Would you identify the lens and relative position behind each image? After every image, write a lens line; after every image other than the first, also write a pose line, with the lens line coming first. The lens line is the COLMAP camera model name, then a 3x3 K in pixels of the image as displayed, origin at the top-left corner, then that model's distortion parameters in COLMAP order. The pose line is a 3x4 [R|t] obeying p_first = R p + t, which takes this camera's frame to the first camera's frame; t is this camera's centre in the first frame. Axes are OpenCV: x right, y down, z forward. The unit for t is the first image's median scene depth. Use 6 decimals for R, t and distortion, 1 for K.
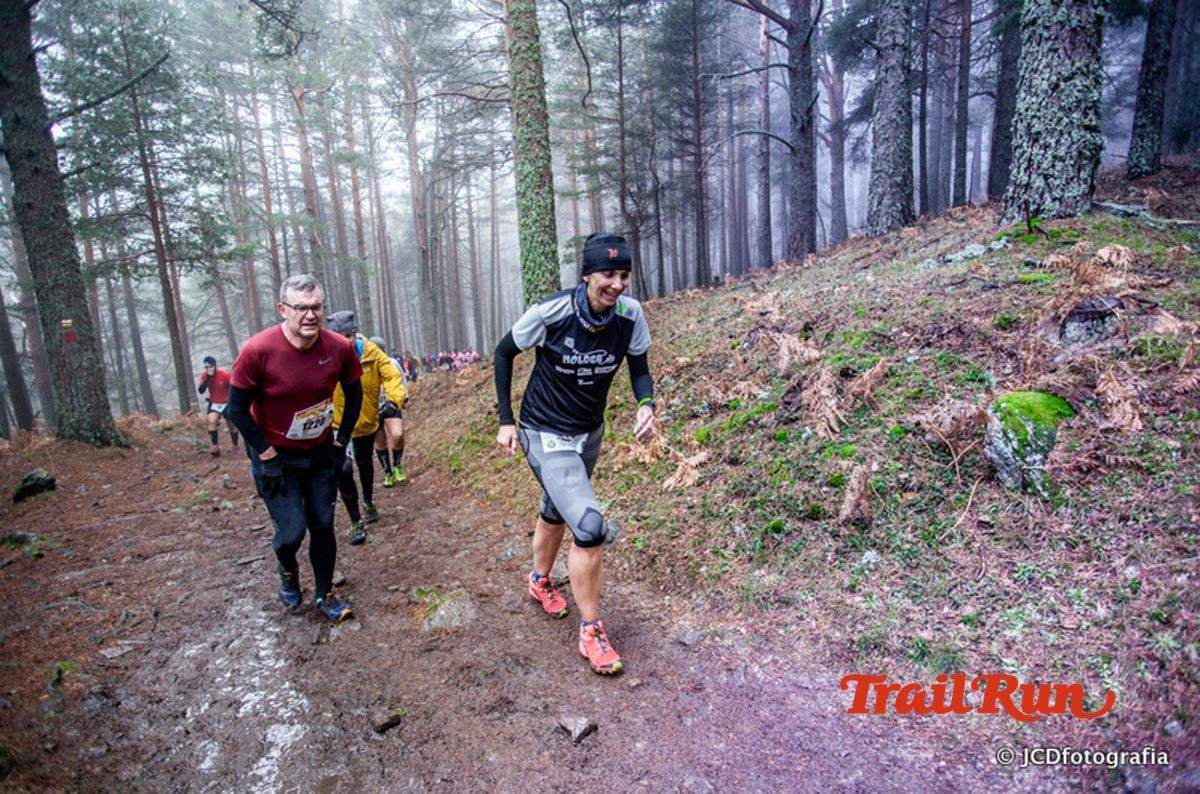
lens RADIAL K [[731.4, 0, 606.3], [0, 731.4, 400.9], [0, 0, 1]] dist [-0.089292, 0.051709]
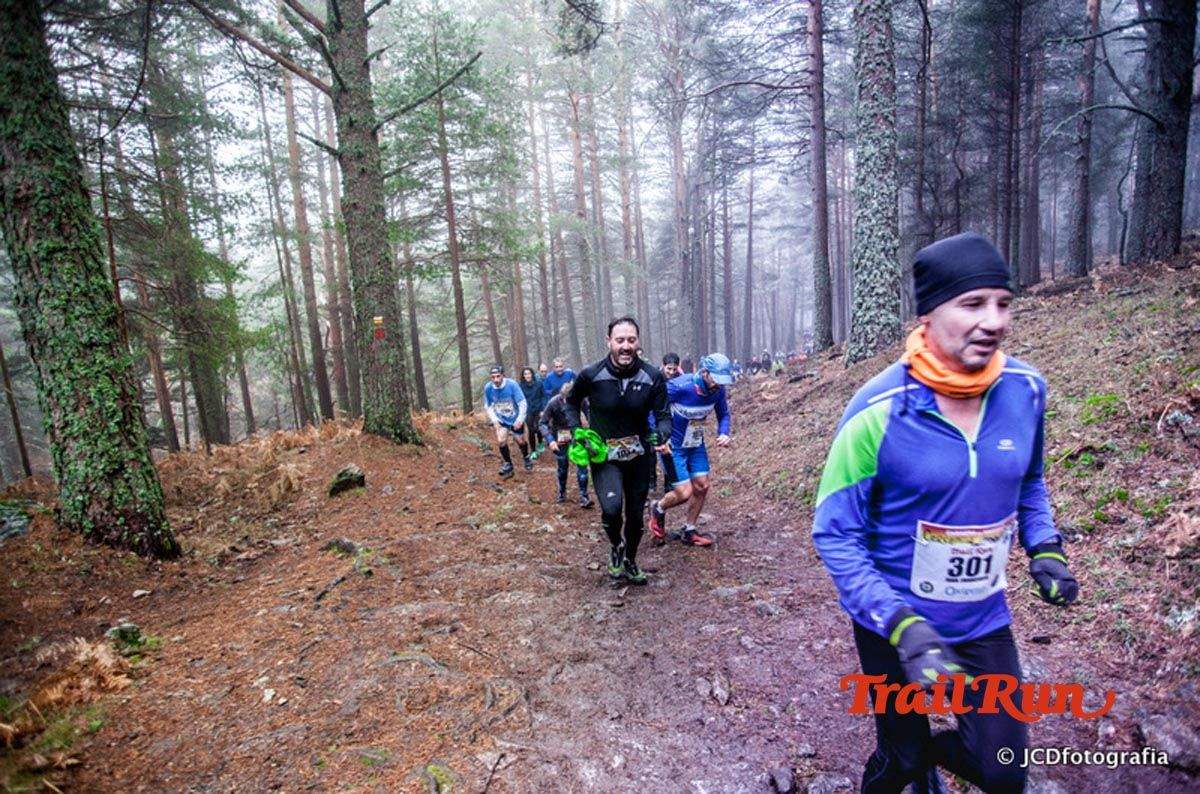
lens RADIAL K [[731.4, 0, 606.3], [0, 731.4, 400.9], [0, 0, 1]] dist [-0.089292, 0.051709]
pose [[0.951361, 0.049001, -0.304156, -0.116324], [-0.052891, 0.998590, -0.004560, -0.005984], [0.303504, 0.020425, 0.952611, 0.097960]]
